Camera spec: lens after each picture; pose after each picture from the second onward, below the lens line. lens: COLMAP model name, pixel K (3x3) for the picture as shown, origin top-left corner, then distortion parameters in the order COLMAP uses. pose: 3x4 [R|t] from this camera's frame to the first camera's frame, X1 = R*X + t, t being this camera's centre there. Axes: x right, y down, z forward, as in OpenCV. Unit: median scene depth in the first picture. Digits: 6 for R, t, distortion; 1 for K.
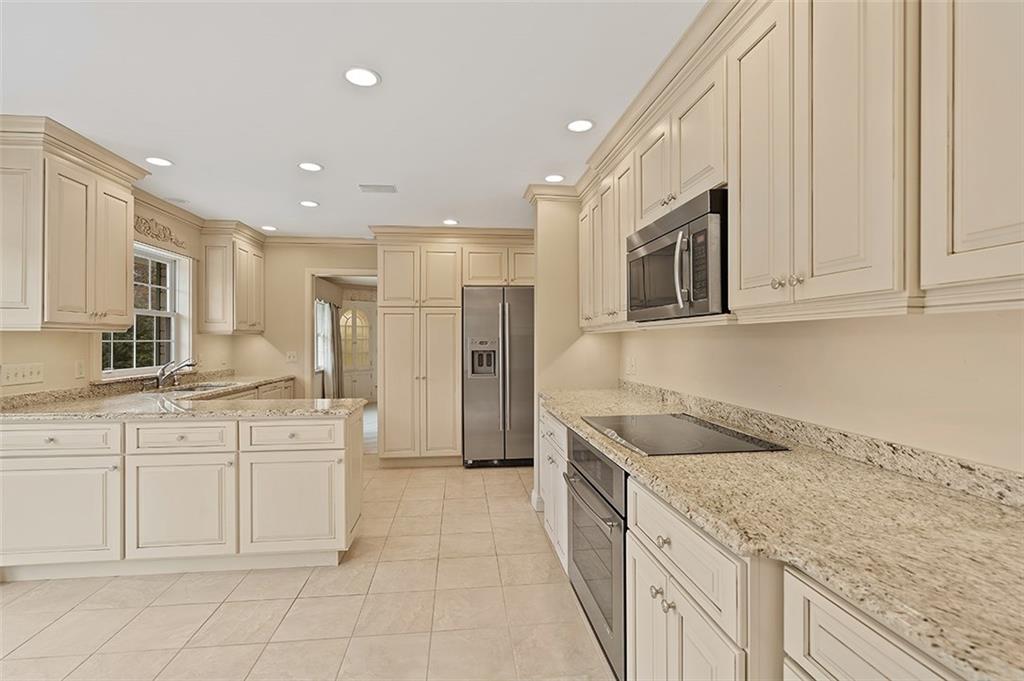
lens RADIAL K [[473.9, 0, 511.2], [0, 473.9, 342.2], [0, 0, 1]] dist [-0.003748, 0.002190]
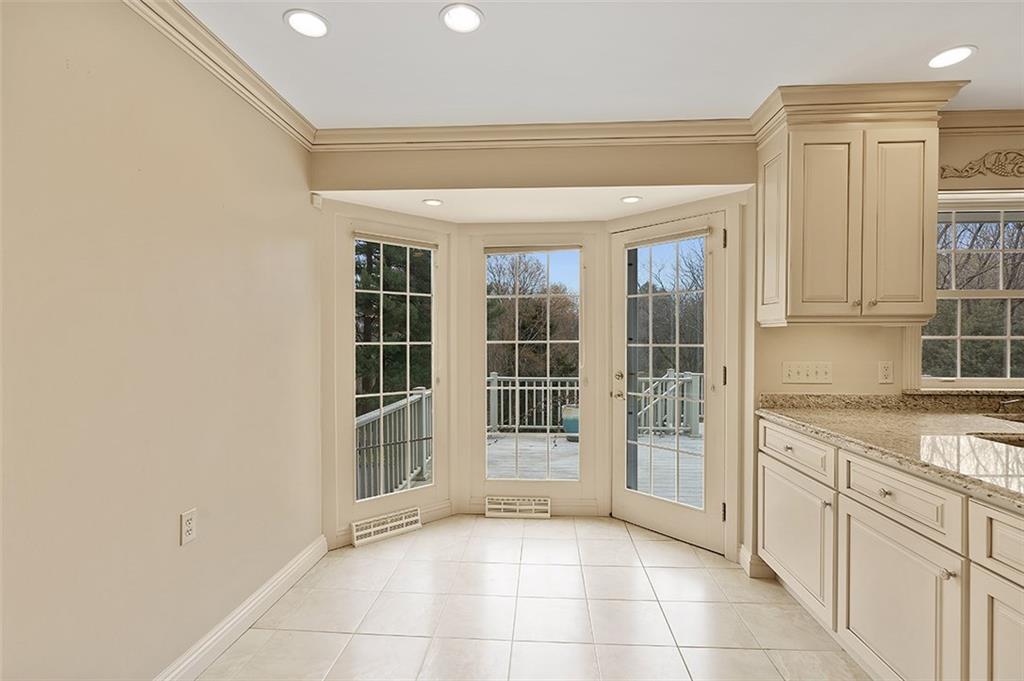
lens RADIAL K [[473.9, 0, 512.9], [0, 473.9, 344.3], [0, 0, 1]] dist [-0.003748, 0.002190]
pose [[-0.177133, 0.010004, -0.984136, -0.003944], [-0.004091, 0.999932, 0.010901, 0.002063], [0.984178, 0.005957, -0.177080, 0.433203]]
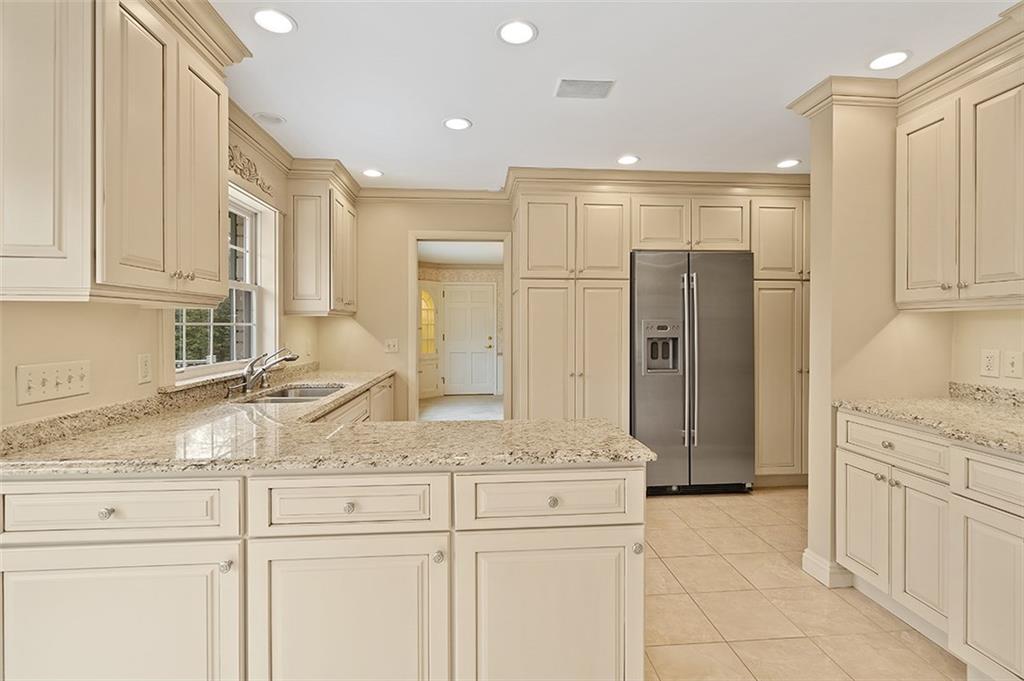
lens RADIAL K [[473.9, 0, 512.4], [0, 473.9, 332.2], [0, 0, 1]] dist [-0.003748, 0.002190]
pose [[0.999623, 0.000780, -0.027455, -0.348599], [-0.000557, 0.999967, 0.008130, 0.003450], [0.027461, -0.008112, 0.999590, 0.333285]]
